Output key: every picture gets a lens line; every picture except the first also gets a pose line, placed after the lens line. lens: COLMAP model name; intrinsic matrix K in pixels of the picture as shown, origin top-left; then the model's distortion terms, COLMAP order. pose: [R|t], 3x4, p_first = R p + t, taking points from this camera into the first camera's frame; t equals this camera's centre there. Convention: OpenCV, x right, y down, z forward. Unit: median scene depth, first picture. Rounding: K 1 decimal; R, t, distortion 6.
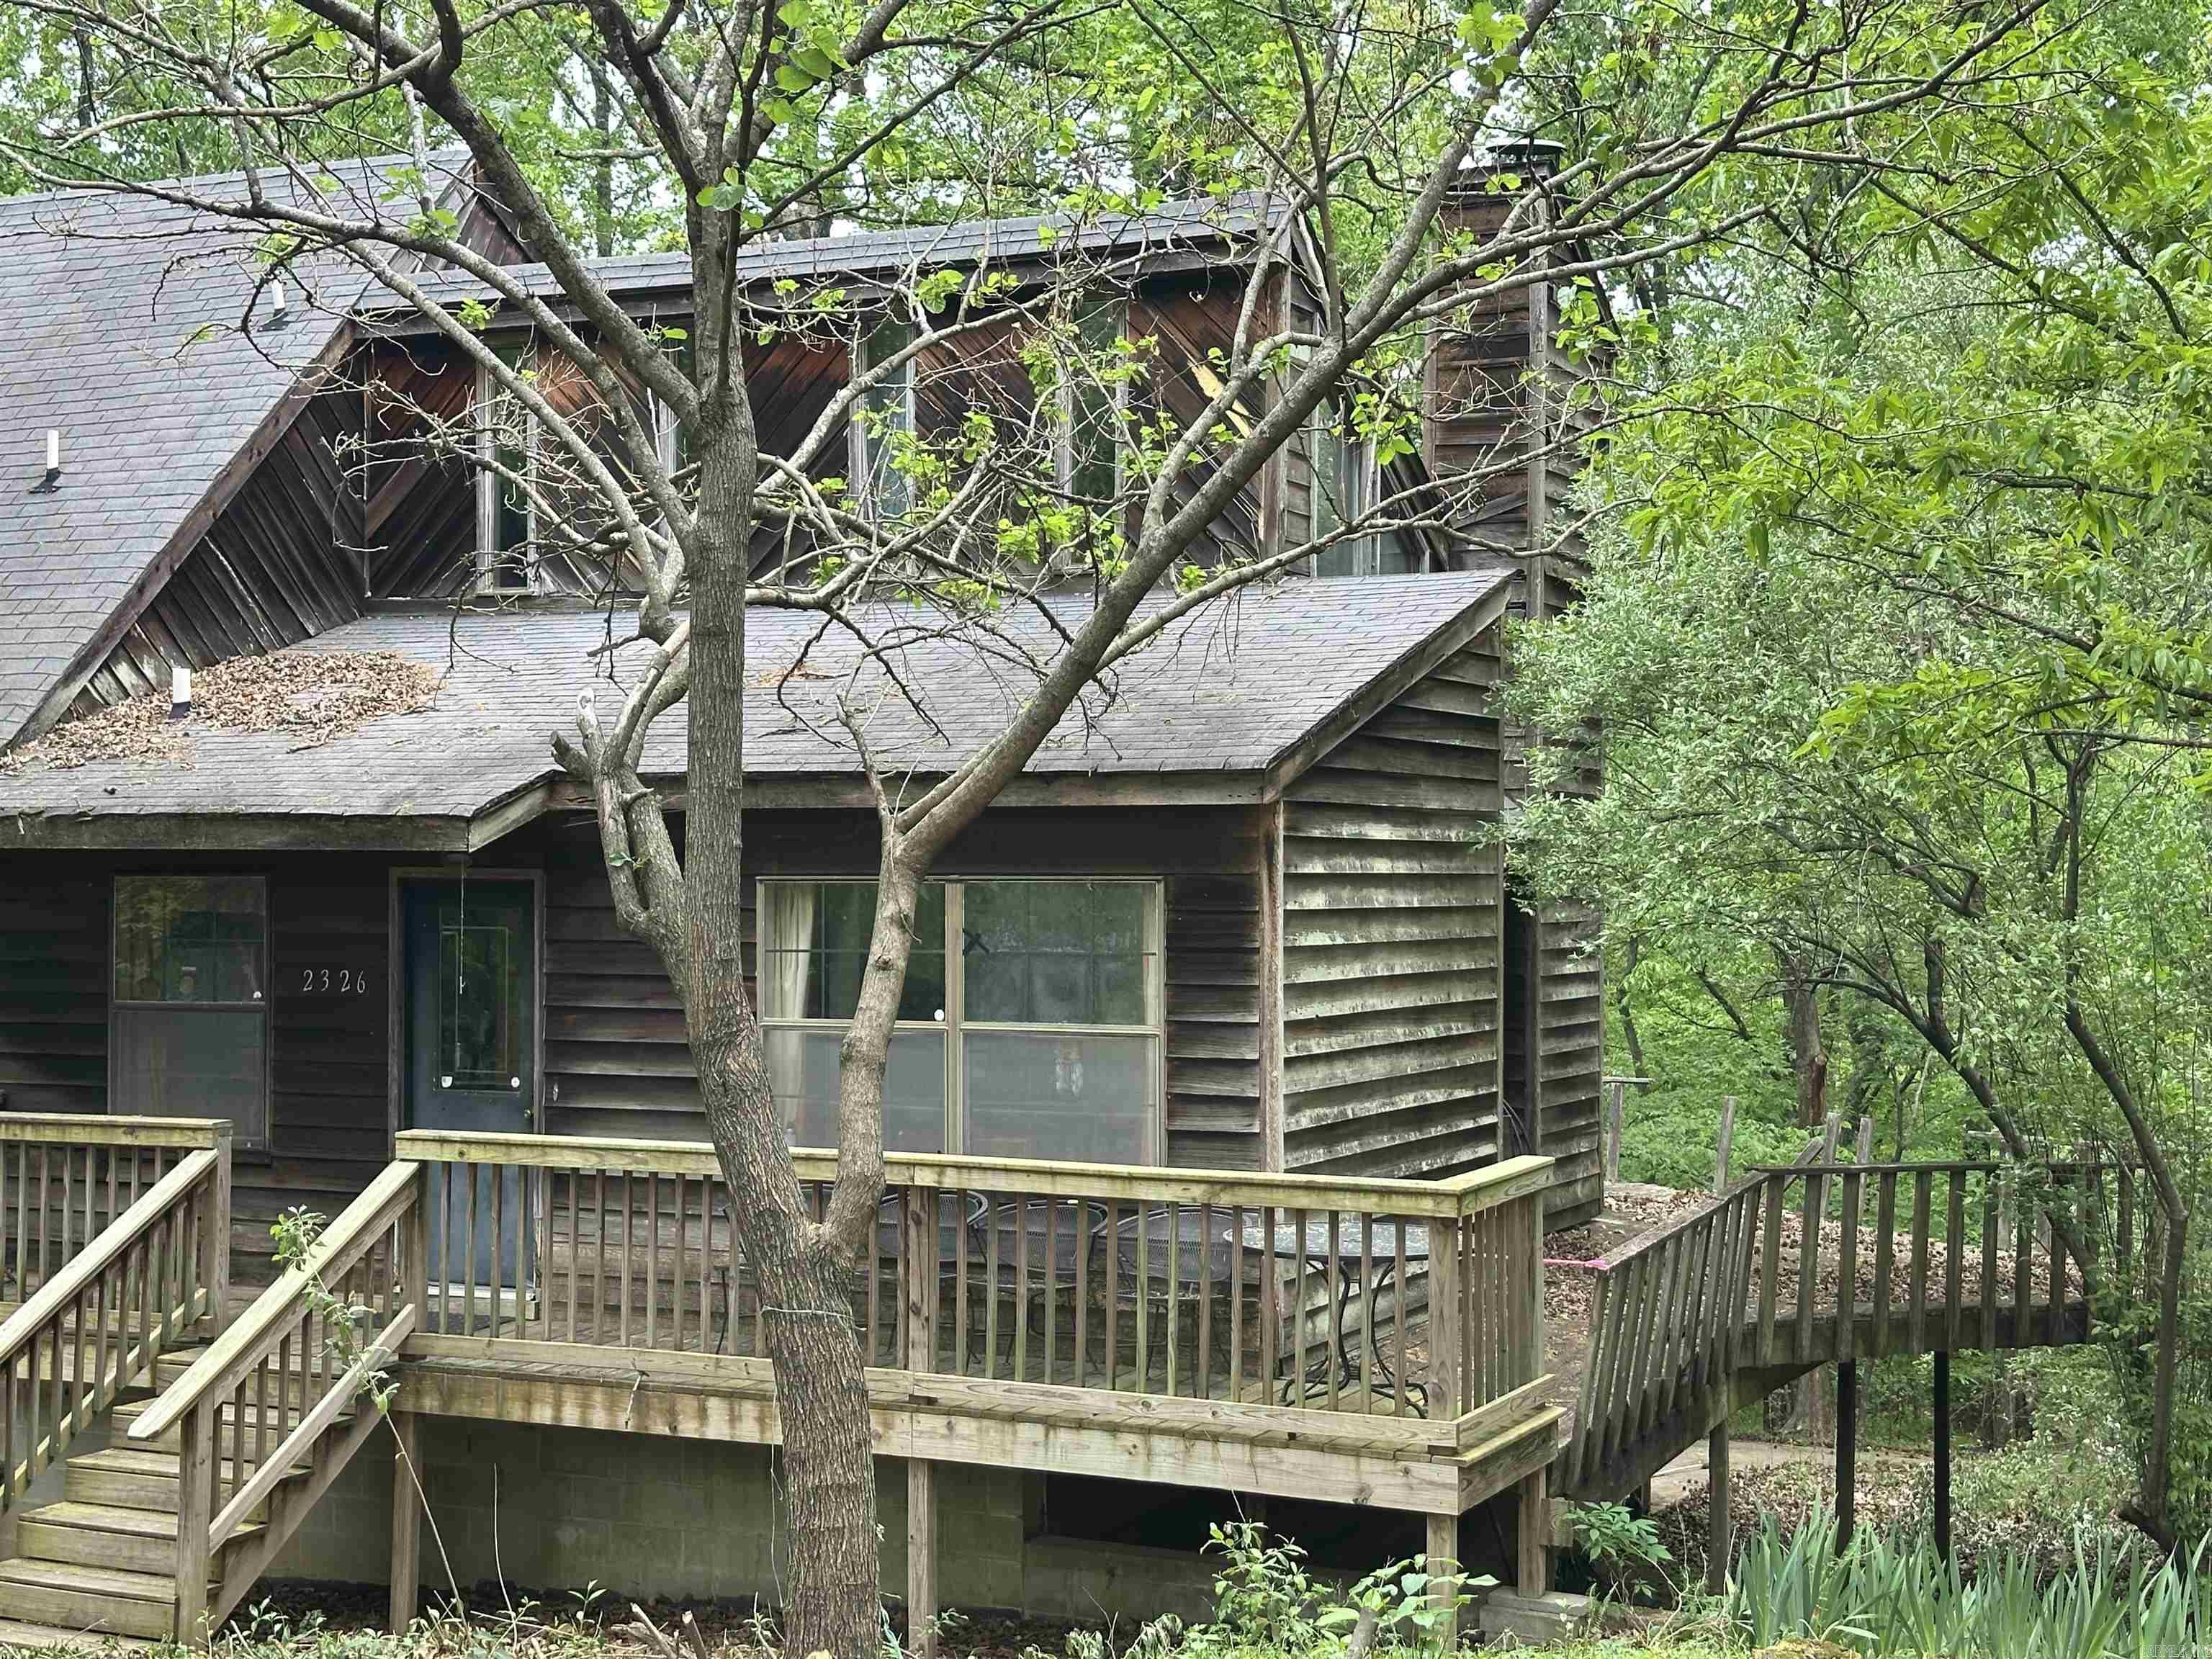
lens RADIAL K [[3035.0, 0, 1115.8], [0, 3035.0, 843.9], [0, 0, 1]] dist [0.124130, 0.000000]
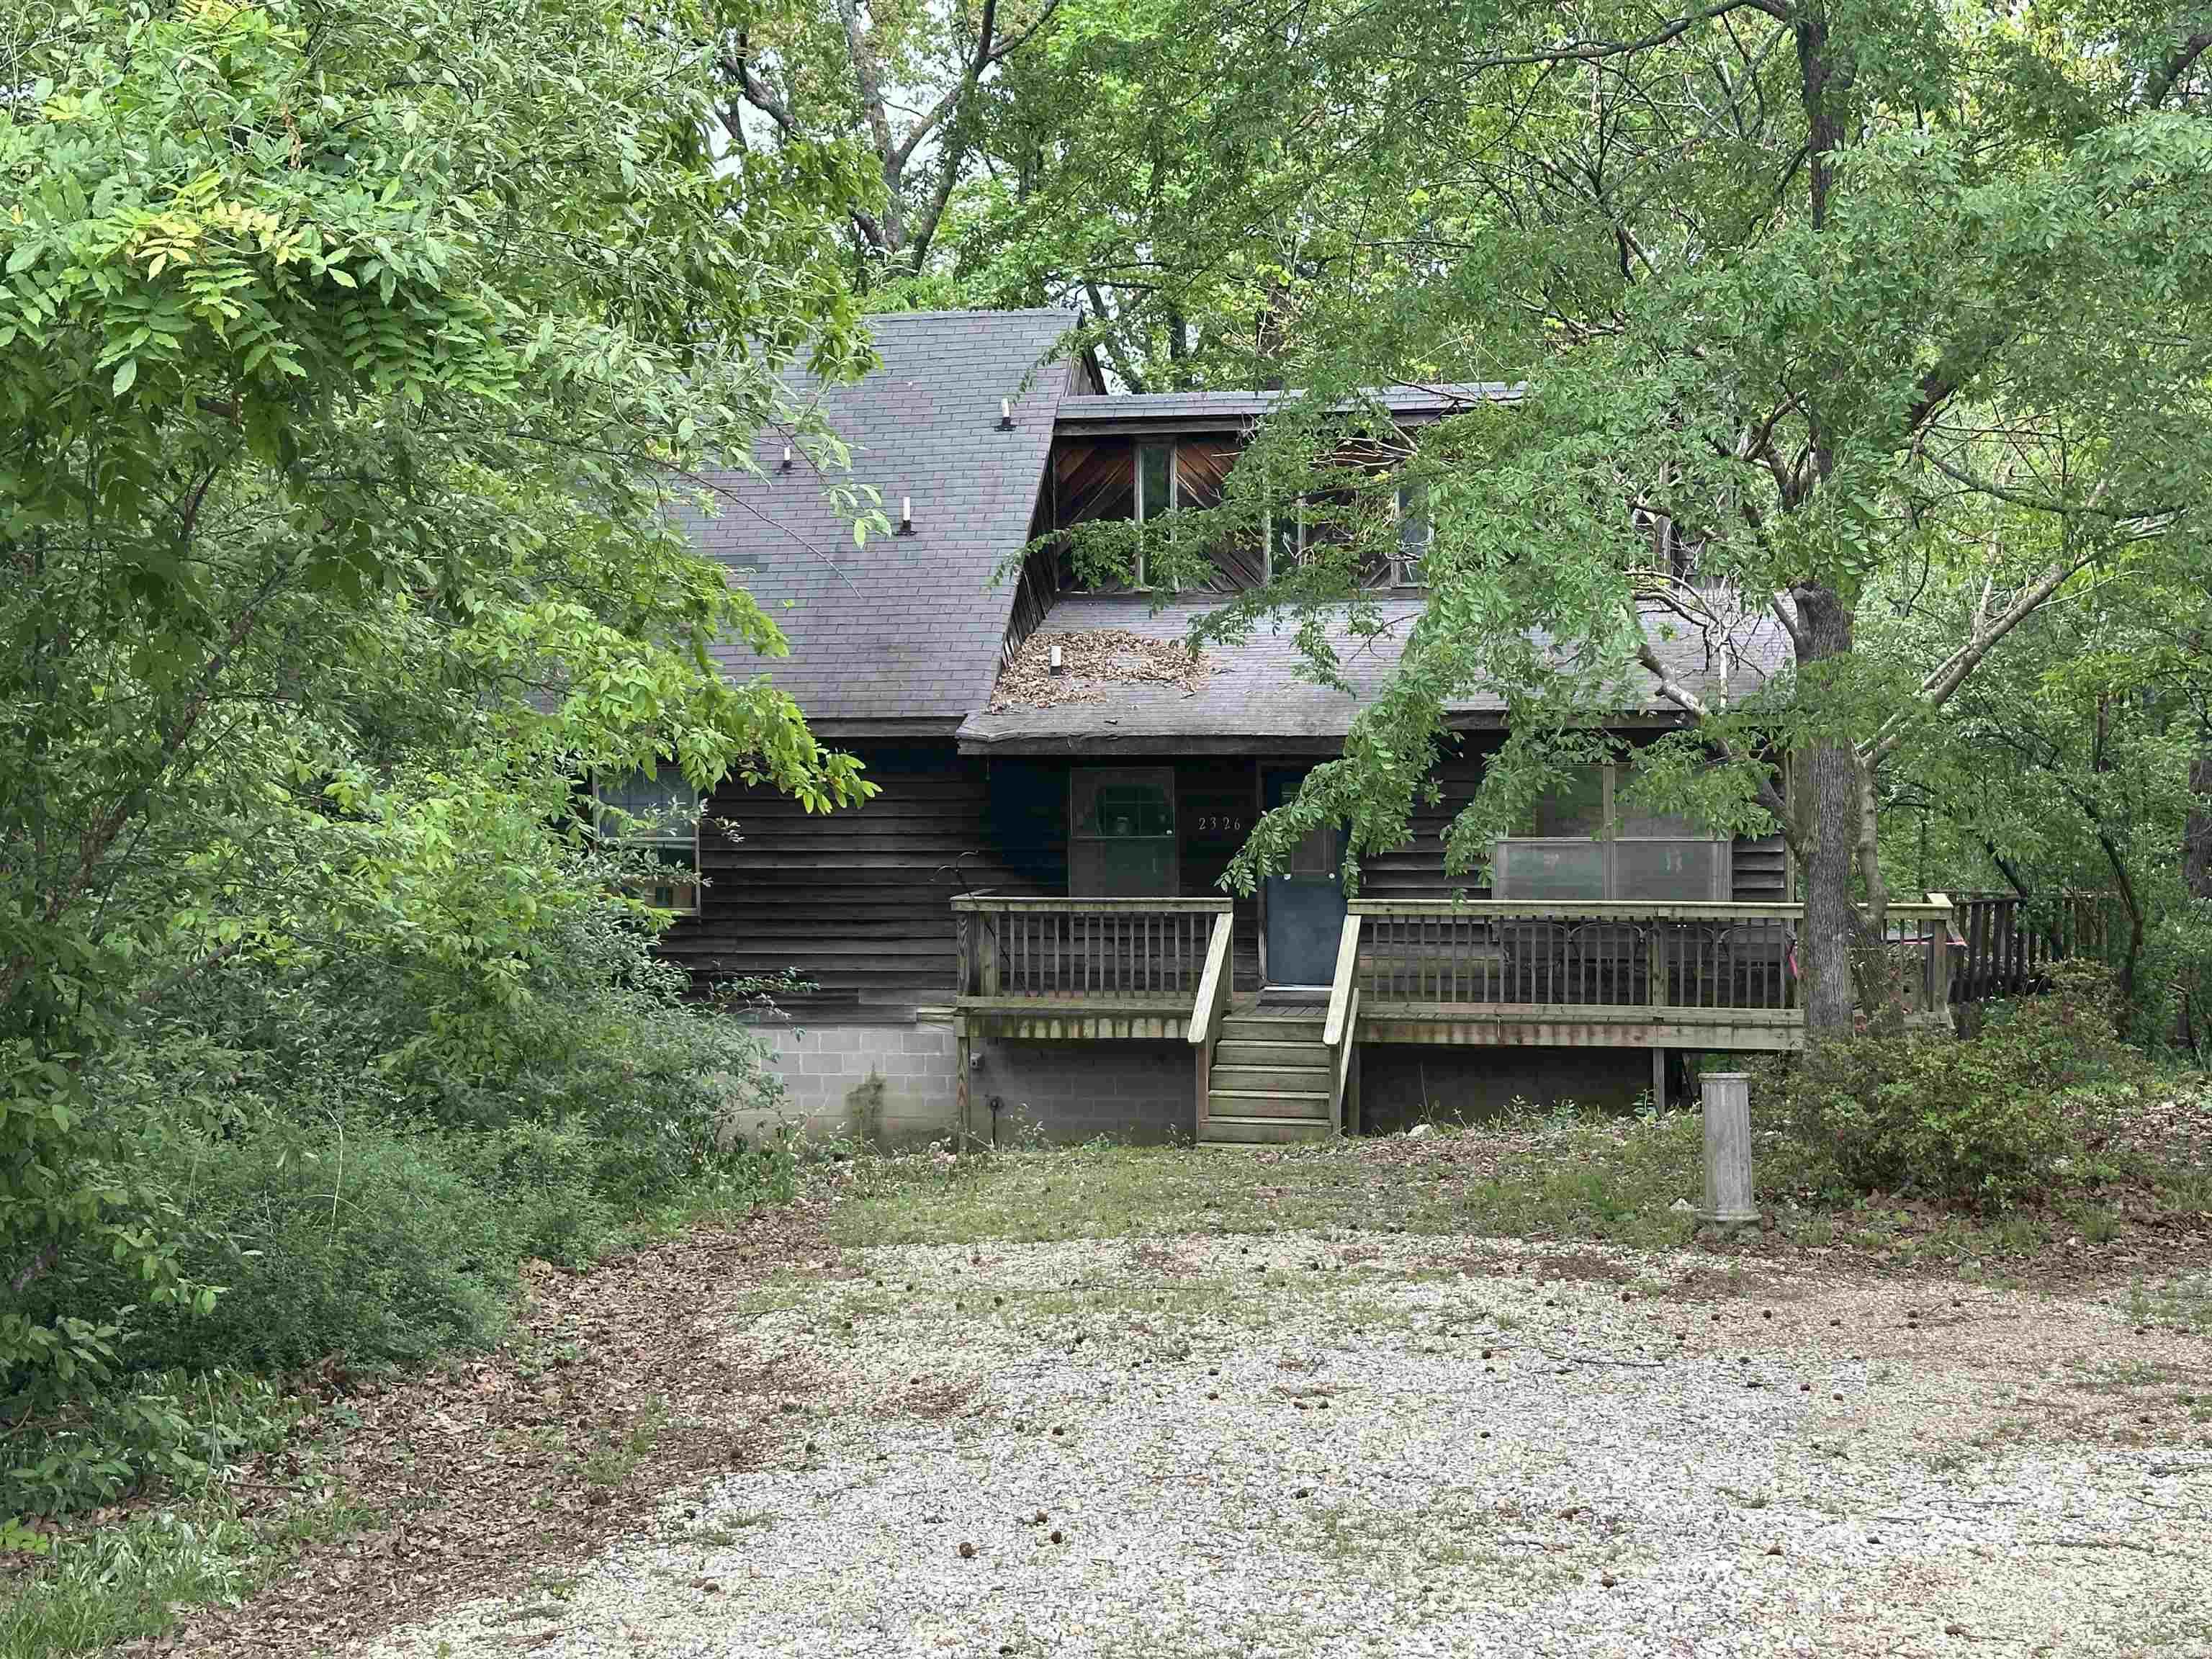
lens RADIAL K [[3035.0, 0, 1097.0], [0, 3035.0, 836.7], [0, 0, 1]] dist [0.124130, 0.000000]
pose [[0.973925, -0.024687, 0.225525, -0.745371], [0.011751, 0.998217, 0.058520, -0.055053], [-0.226567, -0.054343, 0.972478, -0.757541]]
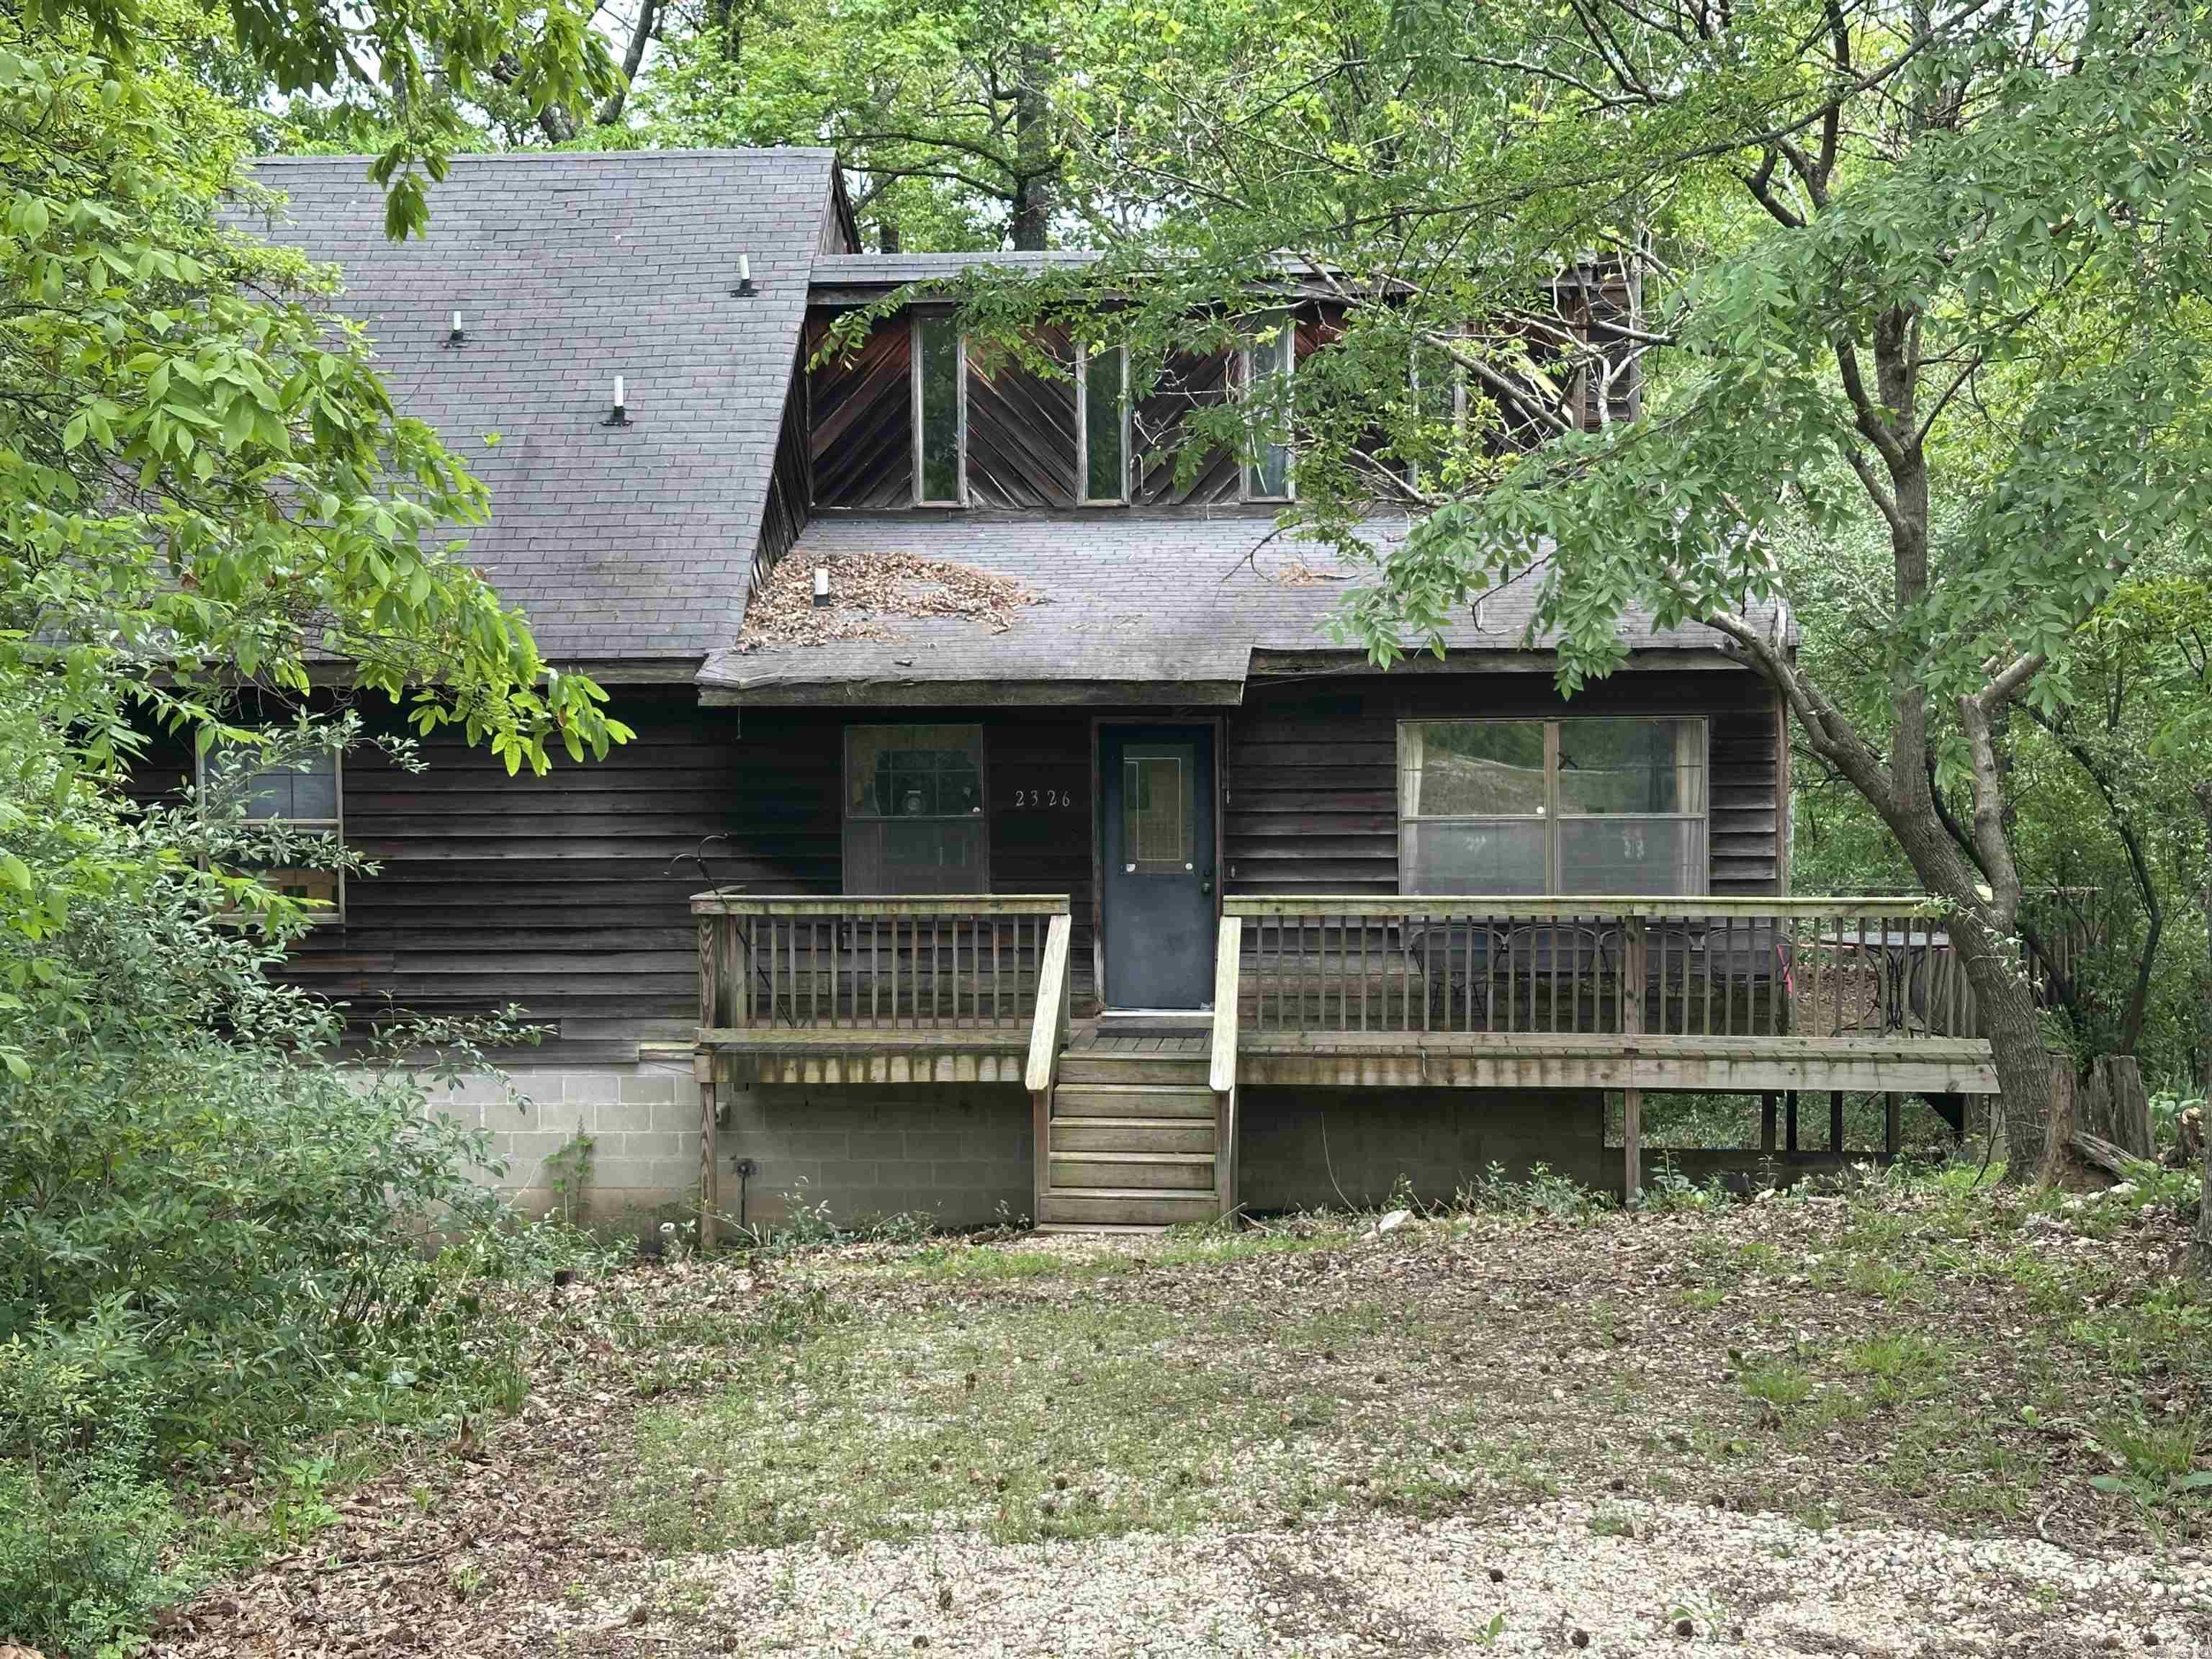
lens RADIAL K [[3035.0, 0, 1071.2], [0, 3035.0, 836.7], [0, 0, 1]] dist [0.124130, 0.000000]
pose [[0.944100, -0.025882, 0.328642, -0.707684], [0.008185, 0.998446, 0.055118, -0.014162], [-0.329558, -0.049347, 0.942845, -0.315468]]
